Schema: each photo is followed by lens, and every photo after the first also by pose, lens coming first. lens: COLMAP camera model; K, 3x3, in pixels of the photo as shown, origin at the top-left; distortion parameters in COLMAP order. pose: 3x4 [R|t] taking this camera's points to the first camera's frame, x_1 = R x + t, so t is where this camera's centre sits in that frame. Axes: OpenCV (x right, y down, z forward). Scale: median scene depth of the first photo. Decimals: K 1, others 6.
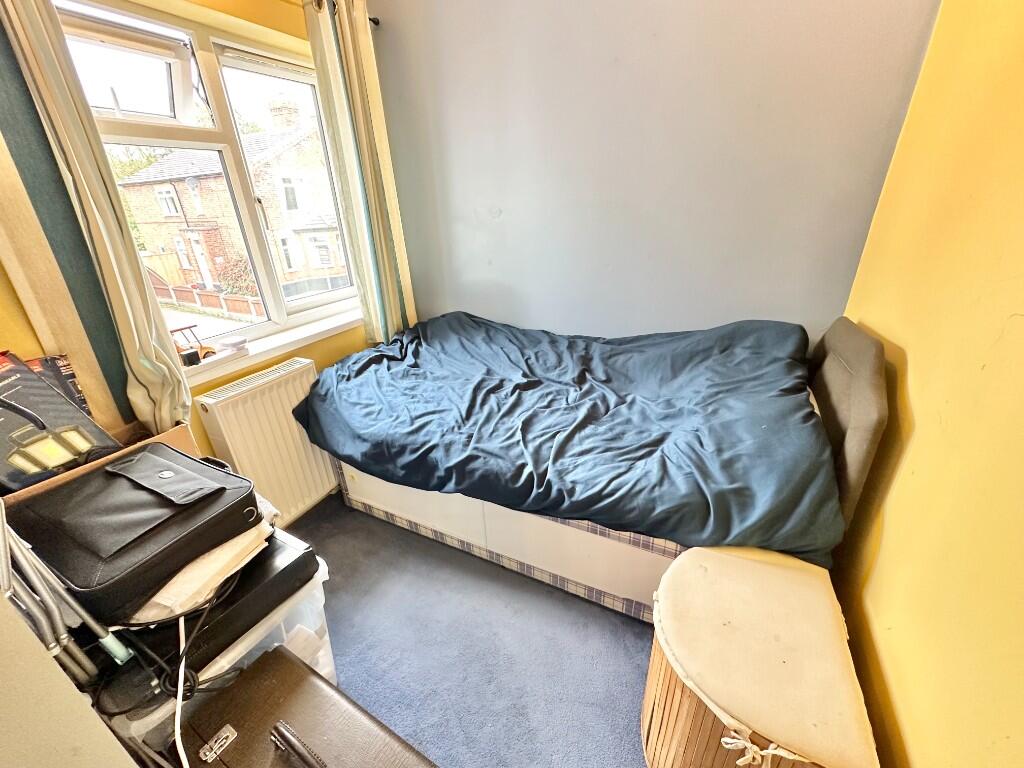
lens RADIAL K [[409.4, 0, 509.5], [0, 409.4, 382.1], [0, 0, 1]] dist [-0.003139, 0.000011]
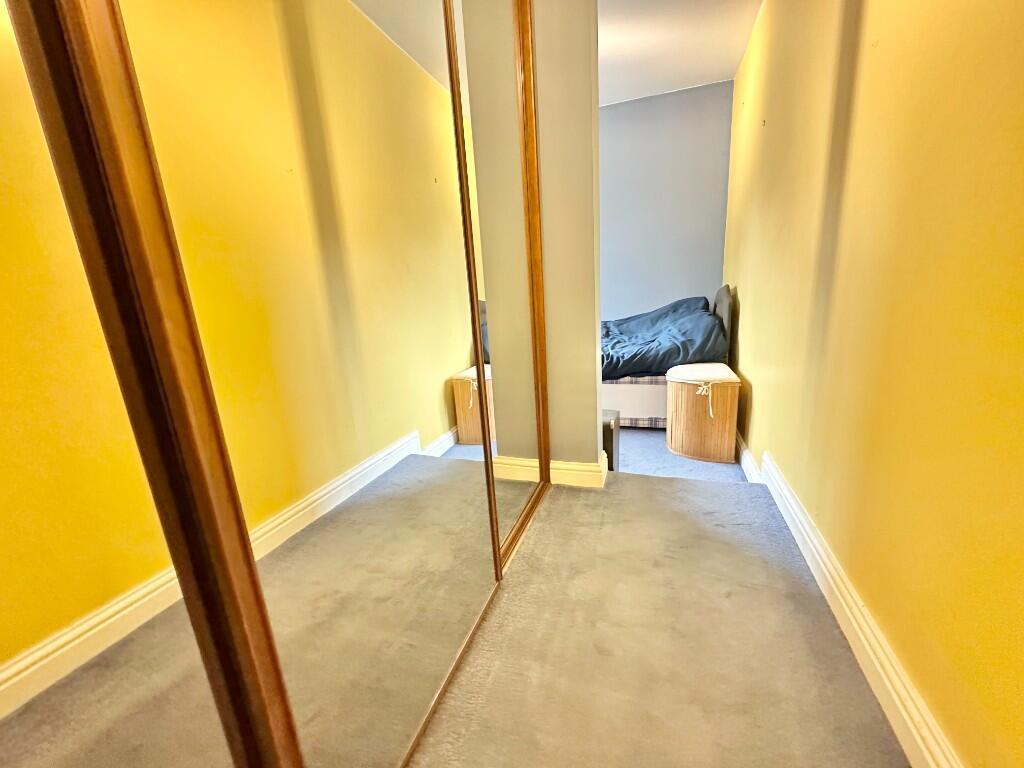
lens RADIAL K [[409.4, 0, 513.6], [0, 409.4, 385.9], [0, 0, 1]] dist [-0.003139, 0.000011]
pose [[0.989747, -0.052592, 0.132798, -0.780279], [0.078370, 0.977252, -0.197070, 0.839769], [-0.119412, 0.205457, 0.971354, -1.147838]]
